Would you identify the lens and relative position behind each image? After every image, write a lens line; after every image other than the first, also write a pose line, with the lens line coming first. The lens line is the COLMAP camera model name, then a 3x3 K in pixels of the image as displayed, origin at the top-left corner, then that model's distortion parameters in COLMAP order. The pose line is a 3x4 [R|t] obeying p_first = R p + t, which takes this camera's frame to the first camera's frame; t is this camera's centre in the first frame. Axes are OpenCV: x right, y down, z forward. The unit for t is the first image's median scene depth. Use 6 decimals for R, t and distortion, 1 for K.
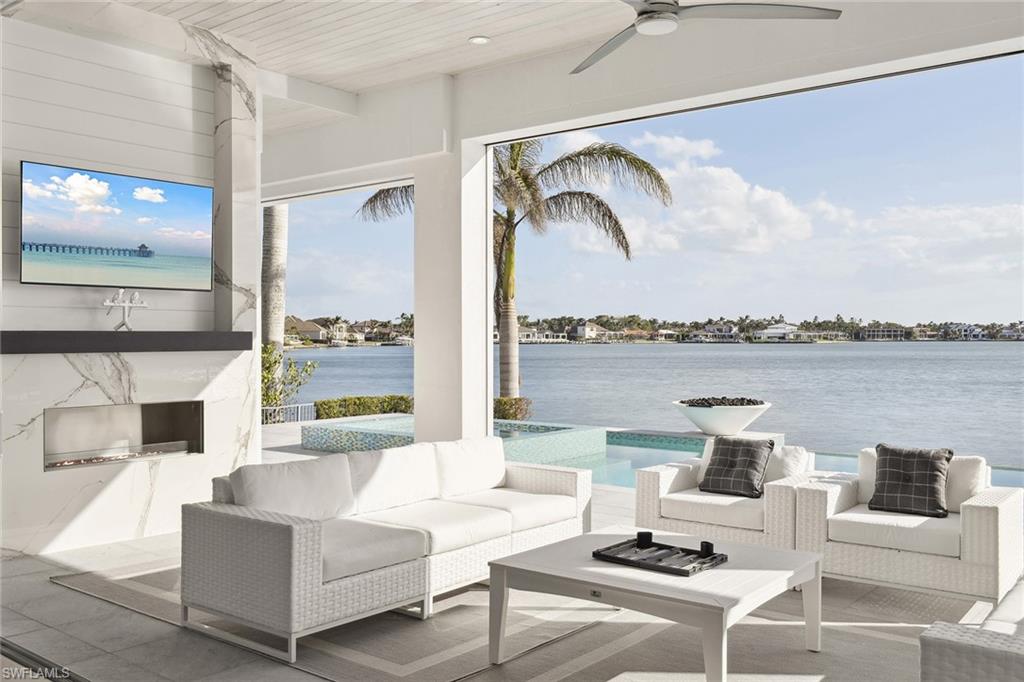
lens RADIAL K [[897.9, 0, 512.0], [0, 897.9, 341.0], [0, 0, 1]] dist [-0.002857, 0.002672]
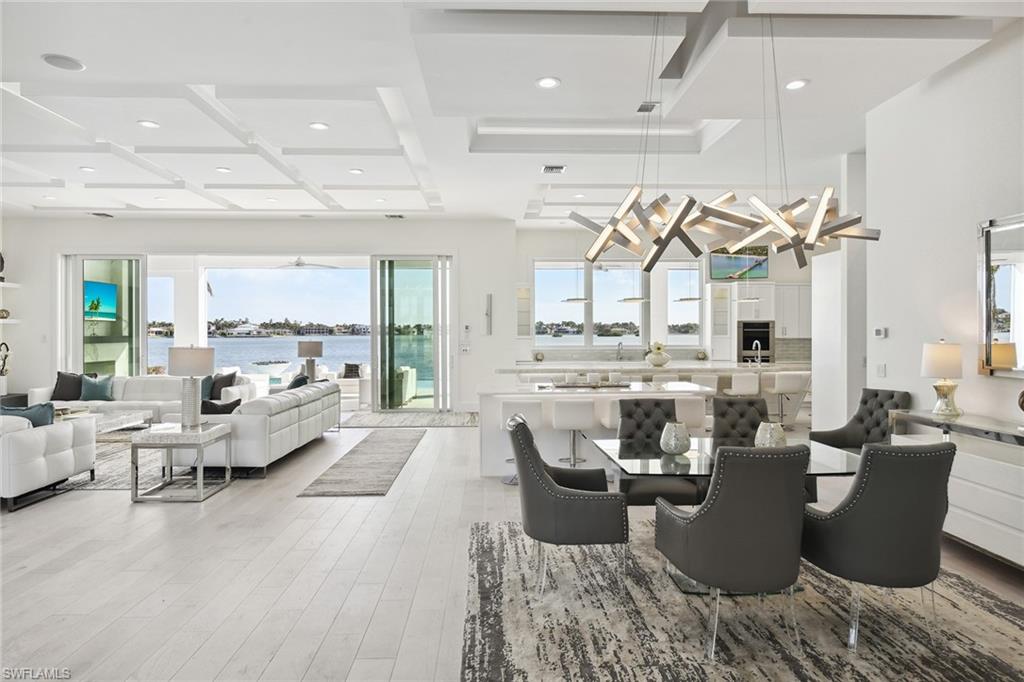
lens RADIAL K [[588.8, 0, 513.3], [0, 588.8, 333.3], [0, 0, 1]] dist [-0.002396, -0.001480]
pose [[0.754003, -0.002296, 0.656867, -0.598925], [0.004874, 0.999986, -0.002100, -0.008465], [-0.656853, 0.004785, 0.754004, -1.178803]]
